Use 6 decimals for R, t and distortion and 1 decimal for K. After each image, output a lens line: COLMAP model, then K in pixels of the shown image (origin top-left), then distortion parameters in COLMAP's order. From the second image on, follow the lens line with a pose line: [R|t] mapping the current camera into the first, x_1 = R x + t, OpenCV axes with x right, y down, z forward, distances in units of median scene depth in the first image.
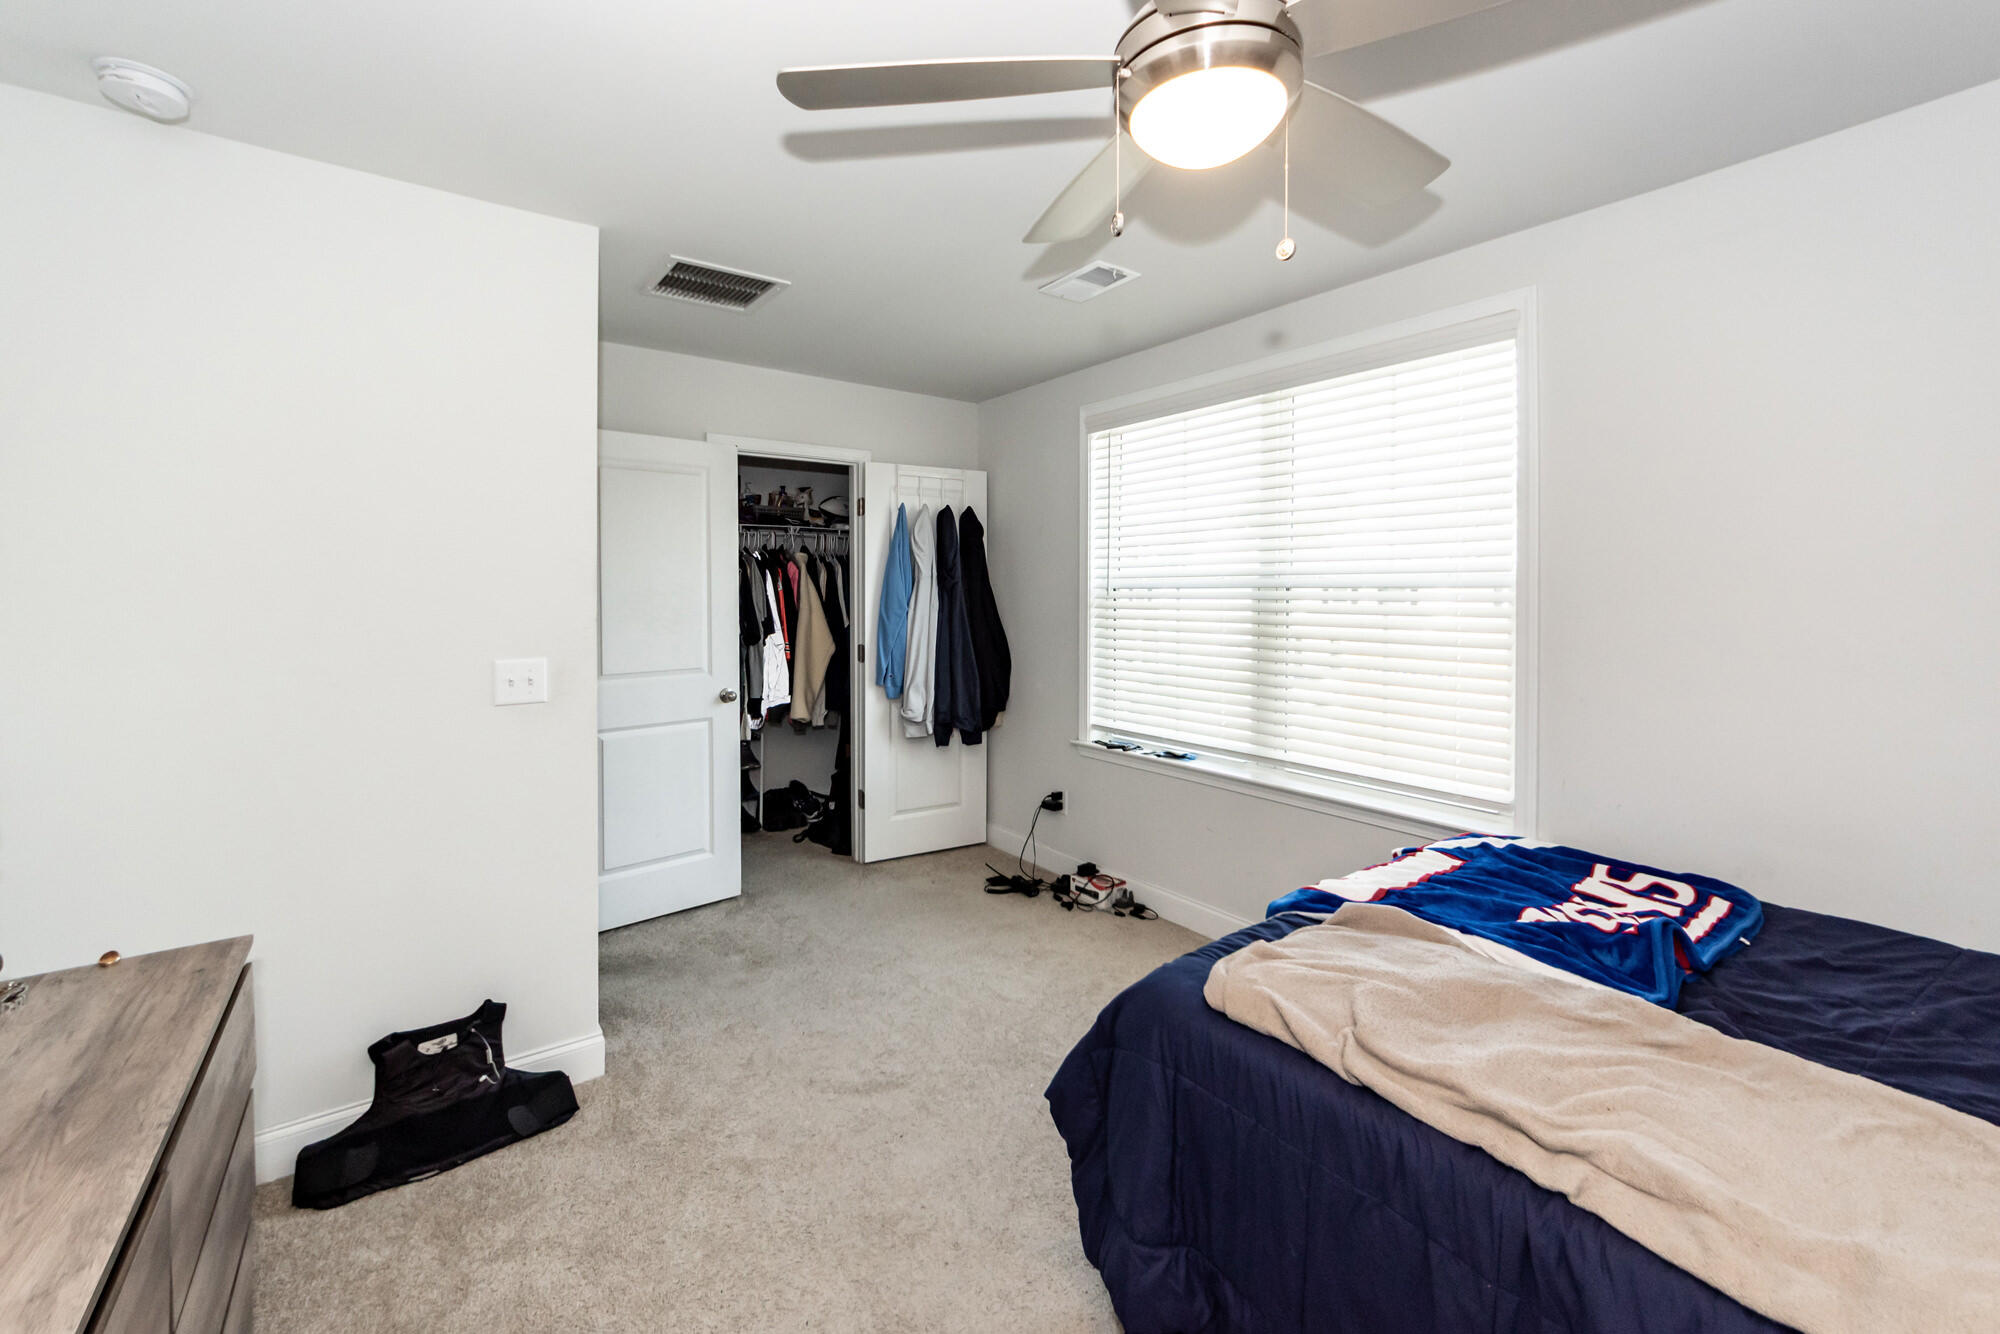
lens RADIAL K [[801.5, 0, 980.6], [0, 801.5, 589.5], [0, 0, 1]] dist [-0.001398, -0.000163]
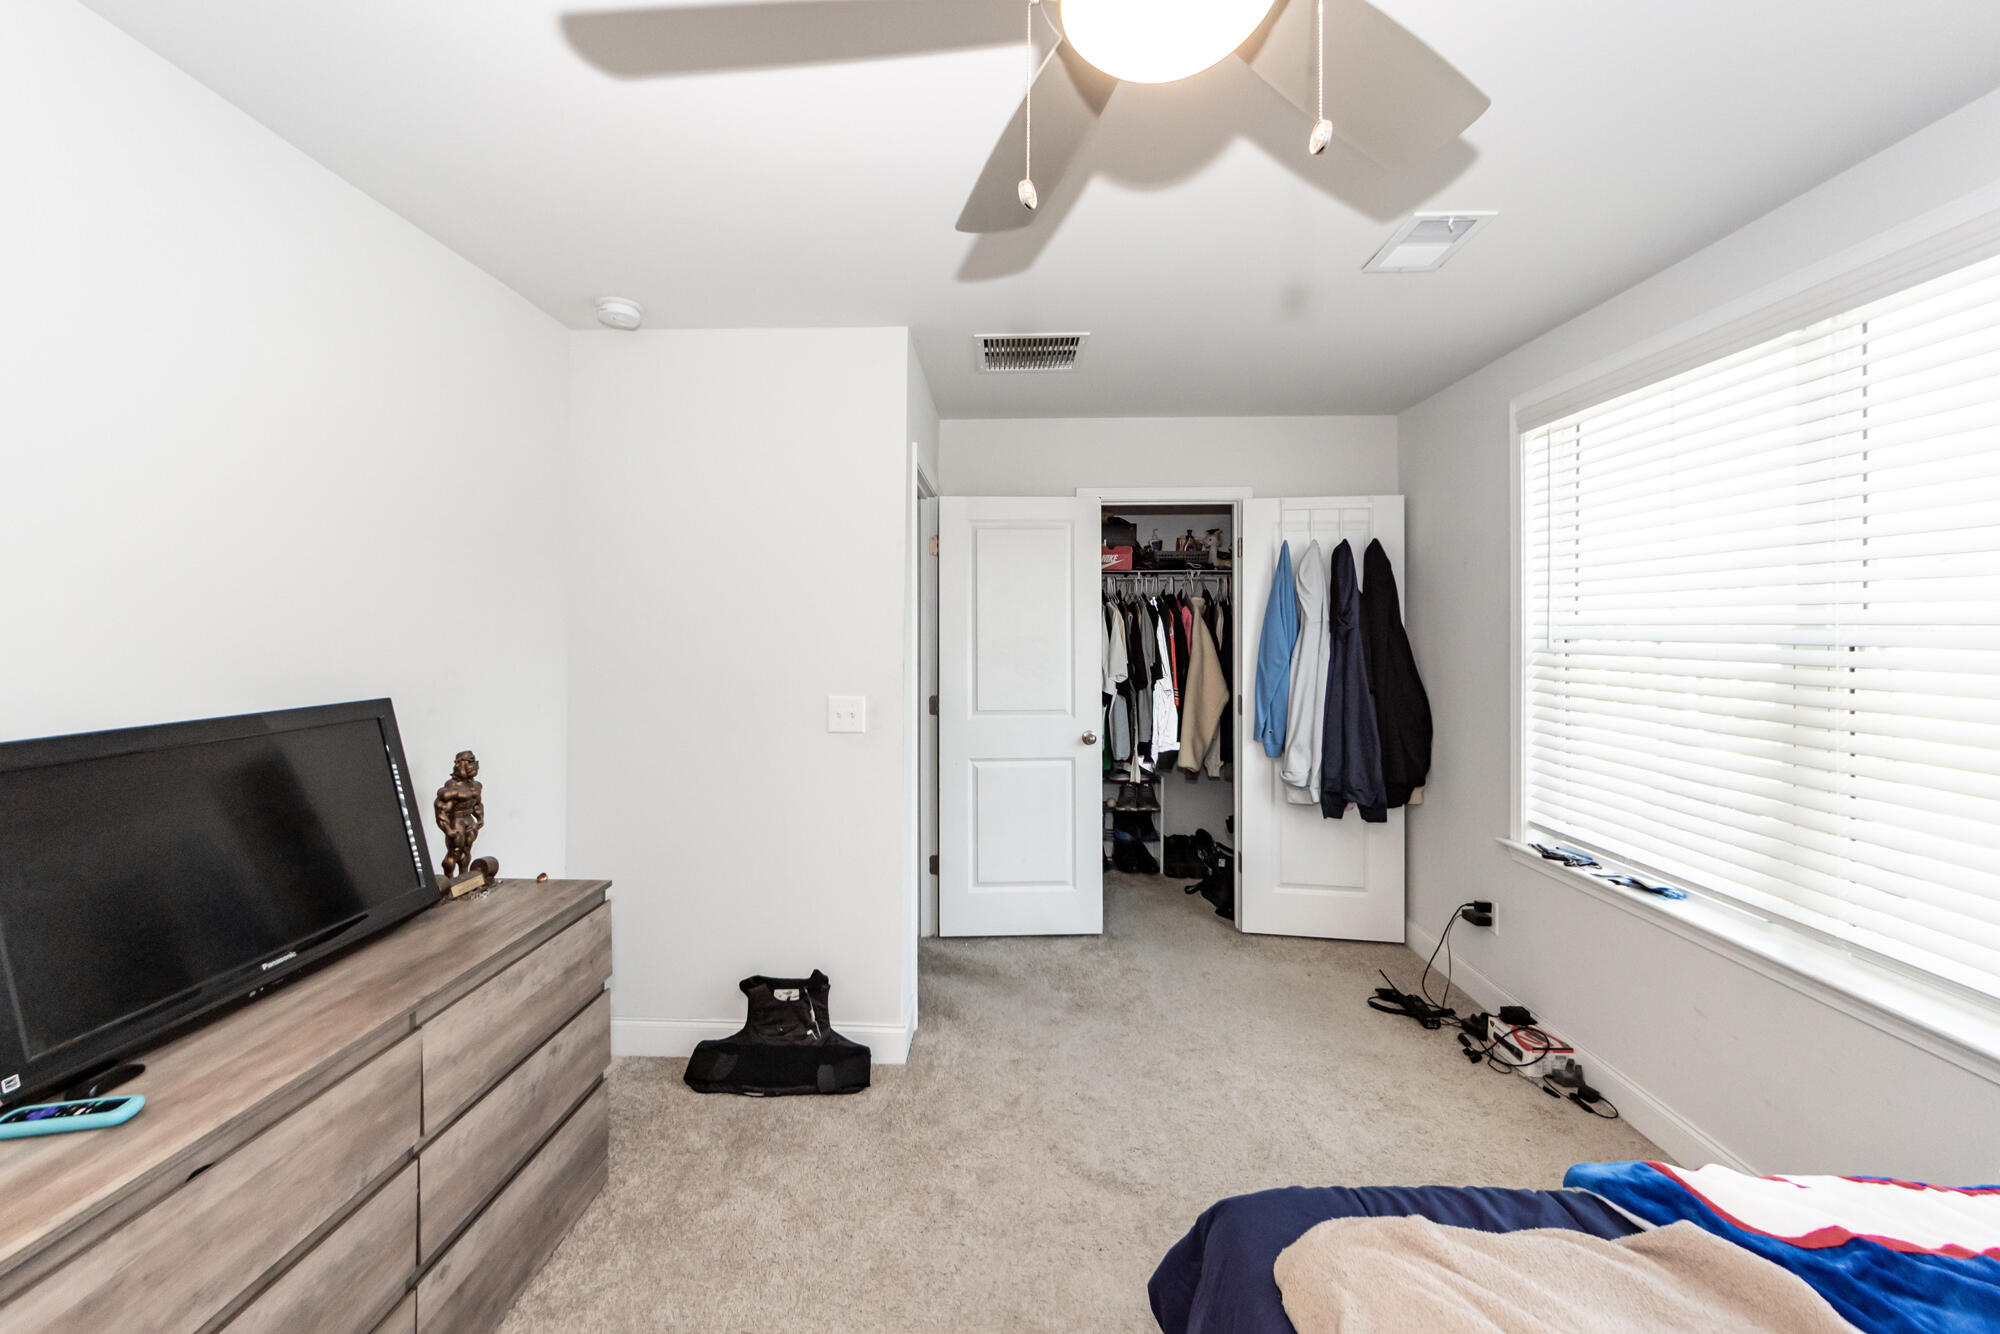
lens RADIAL K [[768.2, 0, 969.5], [0, 768.2, 615.5], [0, 0, 1]] dist [0.000967, -0.000055]
pose [[0.786852, -0.006677, -0.617105, 0.175458], [-0.003326, 0.999881, -0.015060, -0.010629], [0.617133, 0.013902, 0.786736, 0.115852]]
